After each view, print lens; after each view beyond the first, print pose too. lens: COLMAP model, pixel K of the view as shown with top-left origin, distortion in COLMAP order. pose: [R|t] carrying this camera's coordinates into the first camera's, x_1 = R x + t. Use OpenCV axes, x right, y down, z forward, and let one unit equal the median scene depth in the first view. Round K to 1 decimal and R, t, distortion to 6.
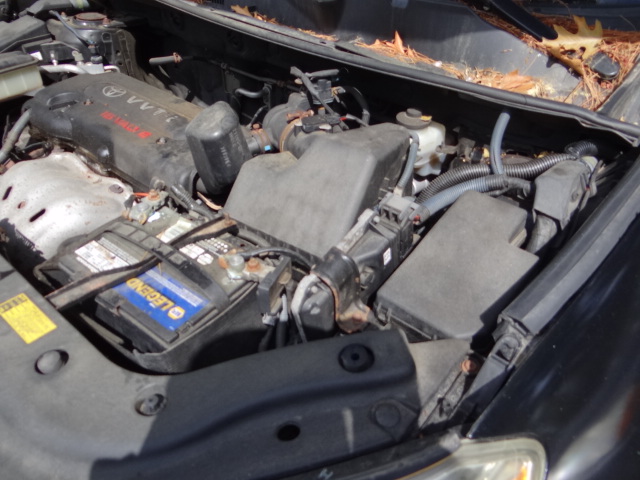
lens RADIAL K [[505.7, 0, 320.0], [0, 505.7, 240.0], [0, 0, 1]] dist [-0.003771, -0.001022]
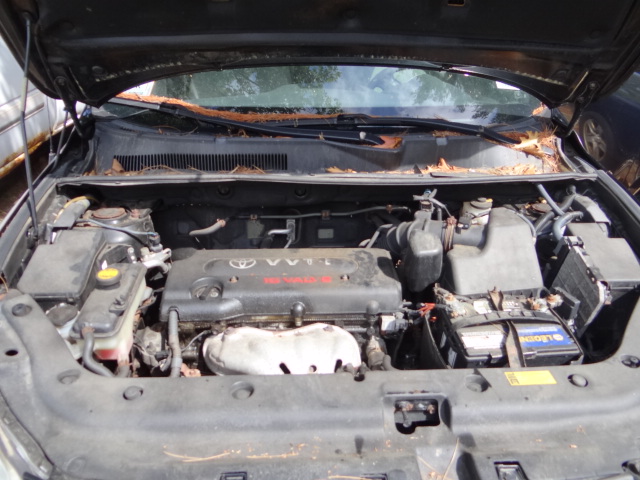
lens RADIAL K [[505.7, 0, 320.0], [0, 505.7, 240.0], [0, 0, 1]] dist [-0.003771, -0.001022]
pose [[0.718987, -0.329007, 0.612219, -1.291442], [0.423639, 0.905767, -0.010760, -0.343132], [-0.550988, 0.267097, 0.790615, -0.002690]]
